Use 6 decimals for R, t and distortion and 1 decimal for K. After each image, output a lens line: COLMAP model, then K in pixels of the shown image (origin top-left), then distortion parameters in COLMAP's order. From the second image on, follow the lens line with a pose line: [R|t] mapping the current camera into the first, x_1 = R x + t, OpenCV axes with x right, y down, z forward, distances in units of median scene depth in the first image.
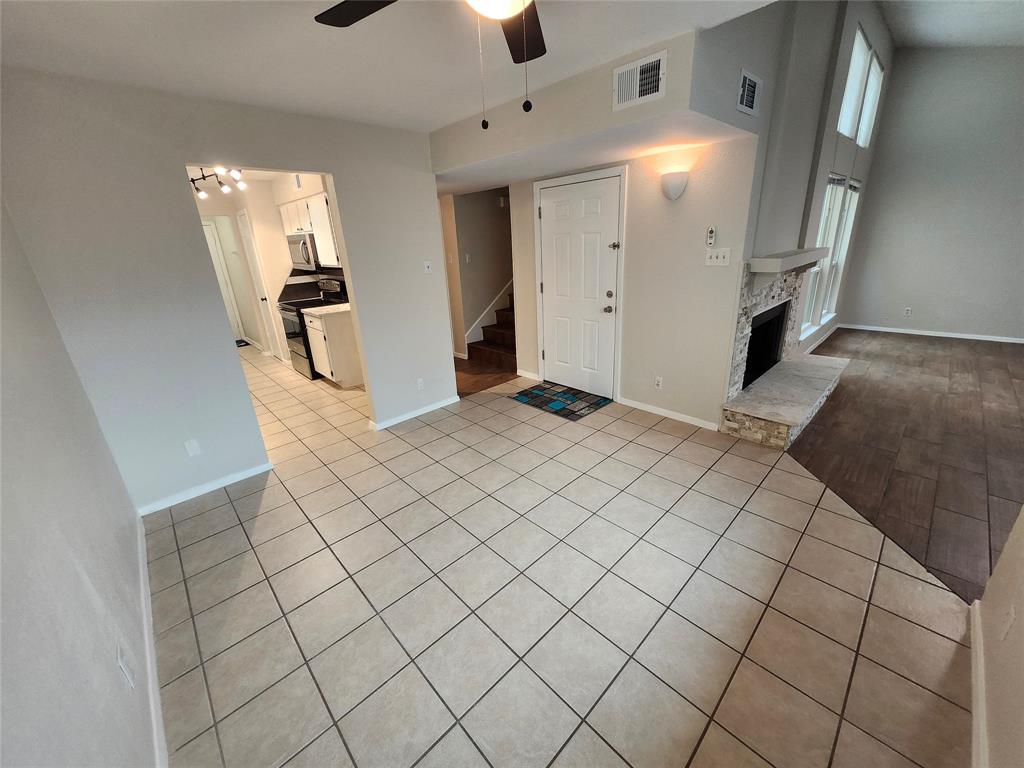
lens RADIAL K [[399.8, 0, 517.4], [0, 399.8, 377.3], [0, 0, 1]] dist [0.001723, 0.000004]
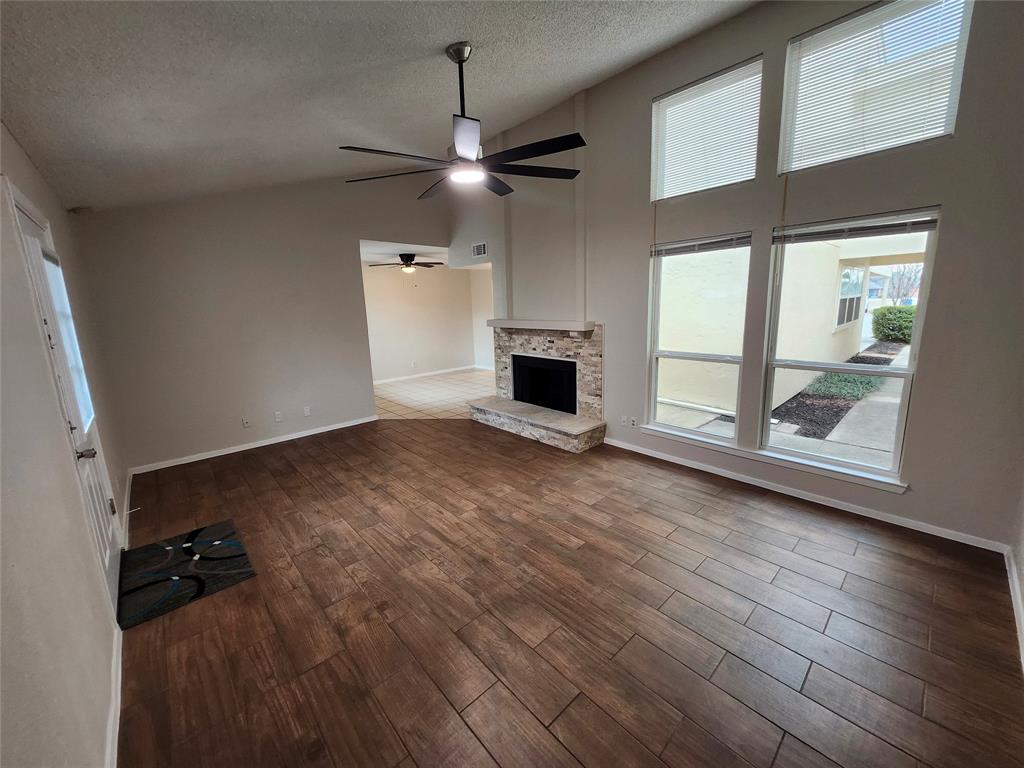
lens RADIAL K [[399.8, 0, 517.4], [0, 399.8, 377.3], [0, 0, 1]] dist [0.001723, 0.000004]
pose [[-0.020934, 0.237877, -0.971070, 1.917244], [-0.294615, 0.926686, 0.233356, -0.391730], [0.955387, 0.290977, 0.050682, 0.826691]]
